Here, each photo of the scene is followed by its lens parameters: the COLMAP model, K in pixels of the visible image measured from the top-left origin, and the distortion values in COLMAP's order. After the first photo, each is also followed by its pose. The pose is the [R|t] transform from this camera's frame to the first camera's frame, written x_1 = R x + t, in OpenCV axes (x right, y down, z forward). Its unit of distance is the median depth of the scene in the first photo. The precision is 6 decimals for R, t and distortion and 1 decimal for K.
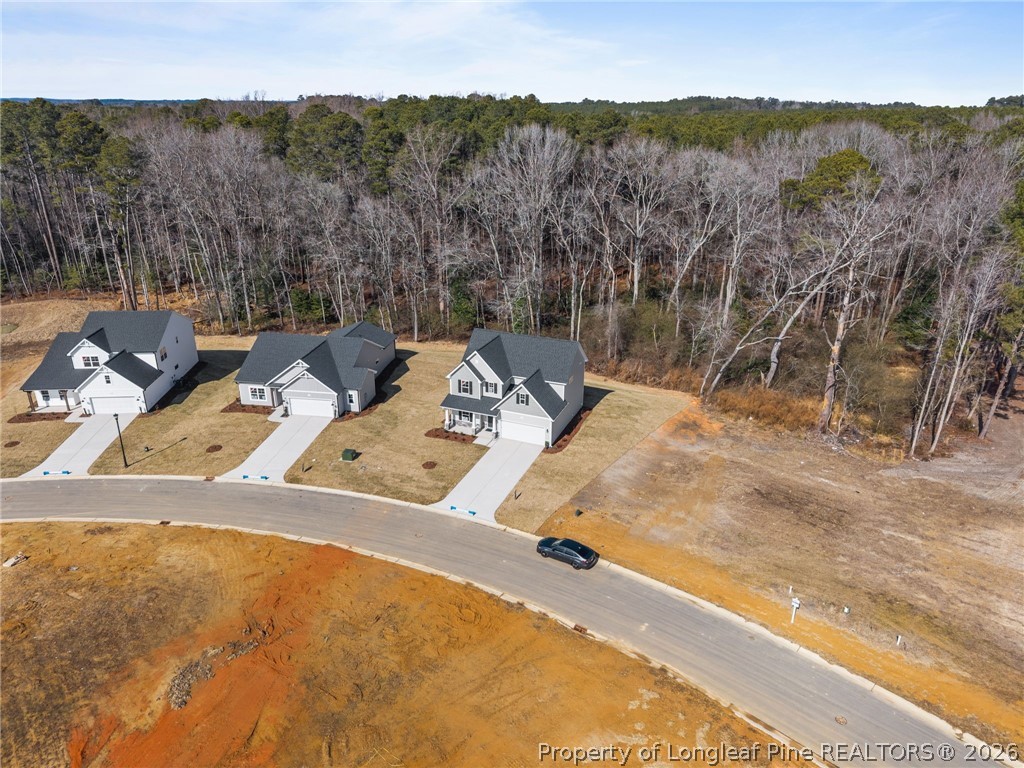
lens RADIAL K [[709.8, 0, 510.2], [0, 709.8, 386.9], [0, 0, 1]] dist [-0.007550, -0.003112]
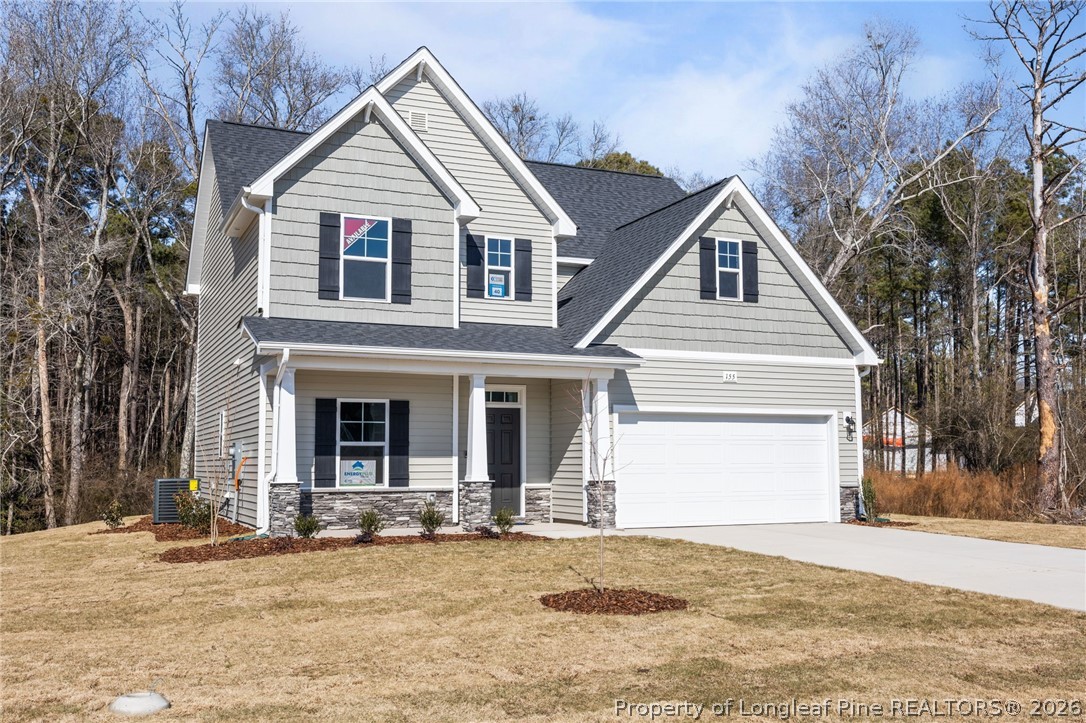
lens RADIAL K [[1046.5, 0, 541.8], [0, 1046.5, 360.6], [0, 0, 1]] dist [-0.013274, 0.000000]
pose [[0.696613, 0.053567, 0.715444, -0.206299], [0.276114, 0.900383, -0.336261, 0.113718], [-0.662187, 0.431788, 0.612428, 0.834864]]
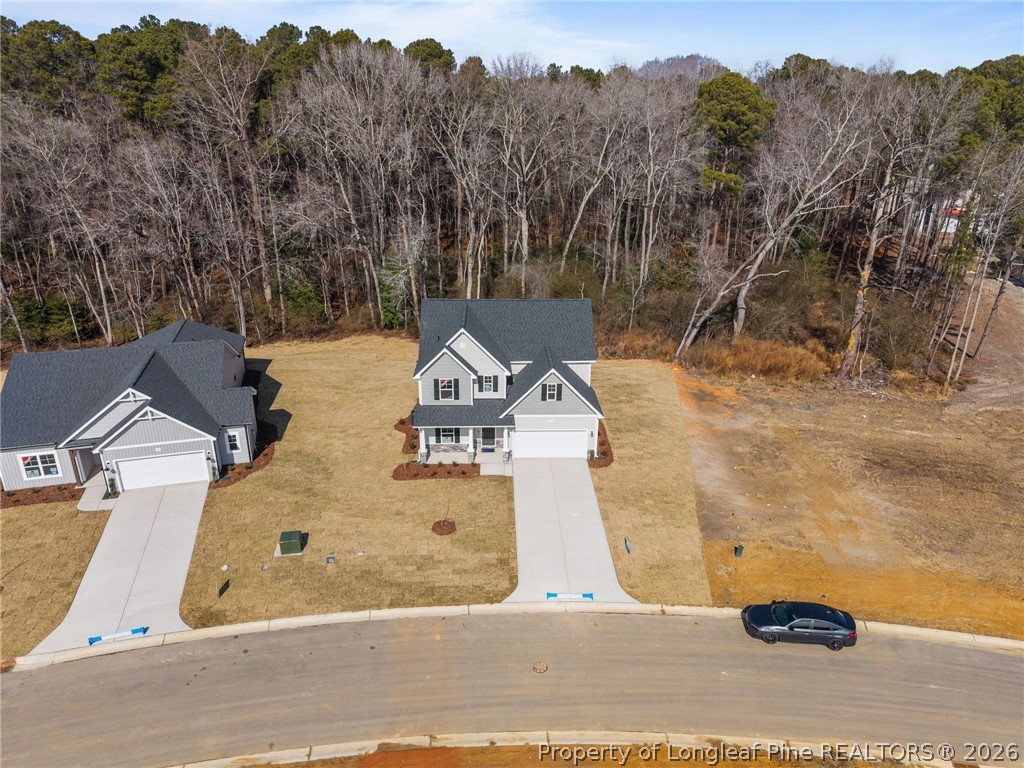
lens RADIAL K [[709.8, 0, 514.5], [0, 709.8, 385.1], [0, 0, 1]] dist [-0.007550, -0.003112]
pose [[0.910568, -0.151863, 0.384451, -0.247214], [0.152624, 0.987867, 0.028732, -0.012137], [-0.384150, 0.032514, 0.922698, 0.403662]]
